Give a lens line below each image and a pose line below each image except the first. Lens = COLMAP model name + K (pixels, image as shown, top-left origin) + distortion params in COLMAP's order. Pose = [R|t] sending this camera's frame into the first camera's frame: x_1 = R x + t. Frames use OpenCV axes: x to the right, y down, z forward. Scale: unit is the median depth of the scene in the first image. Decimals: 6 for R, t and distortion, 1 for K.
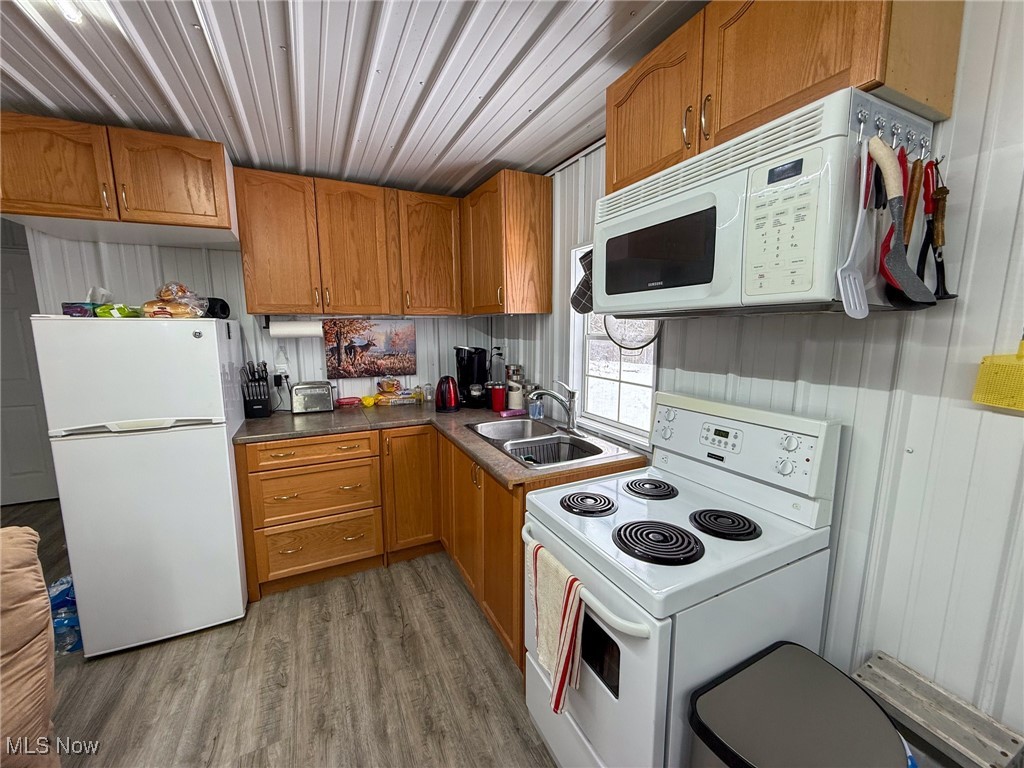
lens RADIAL K [[406.1, 0, 509.5], [0, 406.1, 385.2], [0, 0, 1]] dist [0.001221, 0.000348]
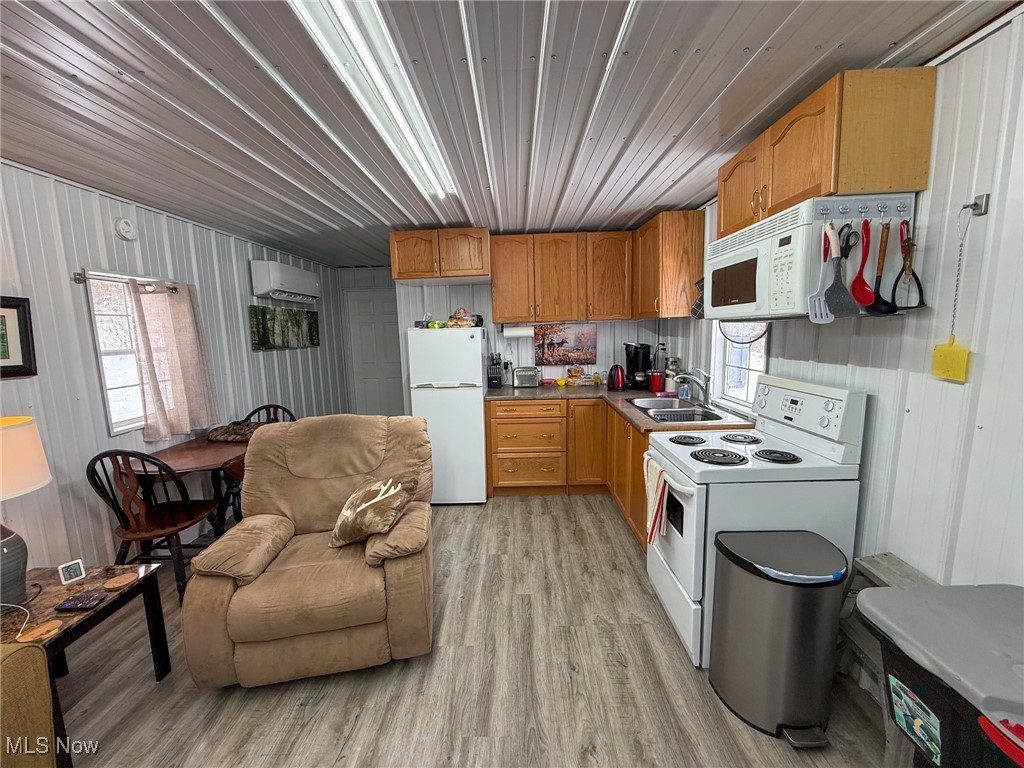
lens RADIAL K [[406.1, 0, 509.5], [0, 406.1, 385.2], [0, 0, 1]] dist [0.001221, 0.000348]
pose [[0.891087, 0.041626, -0.451920, 0.175290], [-0.039946, 0.999114, 0.013263, 0.051566], [0.452071, 0.006234, 0.891960, -0.454611]]
